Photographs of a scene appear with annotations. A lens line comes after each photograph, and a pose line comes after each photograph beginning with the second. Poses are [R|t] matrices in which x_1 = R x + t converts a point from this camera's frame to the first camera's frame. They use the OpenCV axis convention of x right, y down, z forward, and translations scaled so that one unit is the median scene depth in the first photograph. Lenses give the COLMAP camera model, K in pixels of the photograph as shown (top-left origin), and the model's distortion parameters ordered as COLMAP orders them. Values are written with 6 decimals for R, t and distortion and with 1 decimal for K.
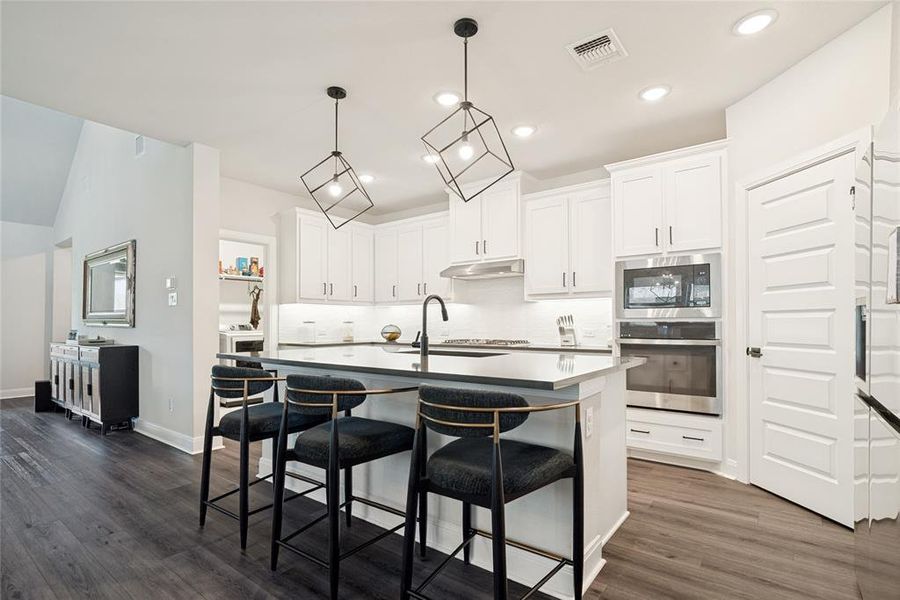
lens RADIAL K [[425.1, 0, 442.3], [0, 425.1, 323.7], [0, 0, 1]] dist [-0.010493, 0.001131]
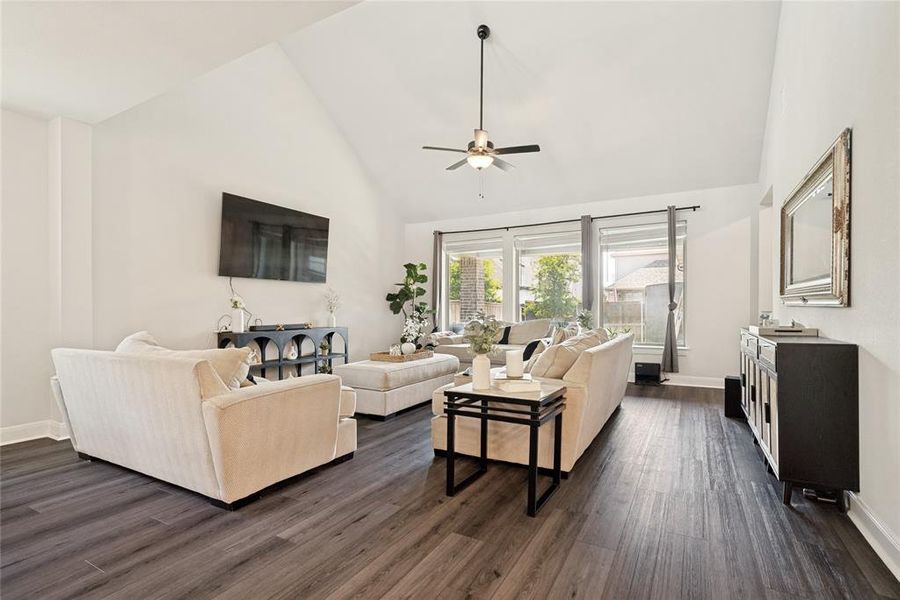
lens RADIAL K [[425.1, 0, 451.1], [0, 425.1, 302.3], [0, 0, 1]] dist [-0.010493, 0.001131]
pose [[0.122403, -0.008009, -0.992448, -0.298507], [-0.001509, 0.999965, -0.008256, 0.008230], [0.992479, 0.002508, 0.122387, 0.479643]]
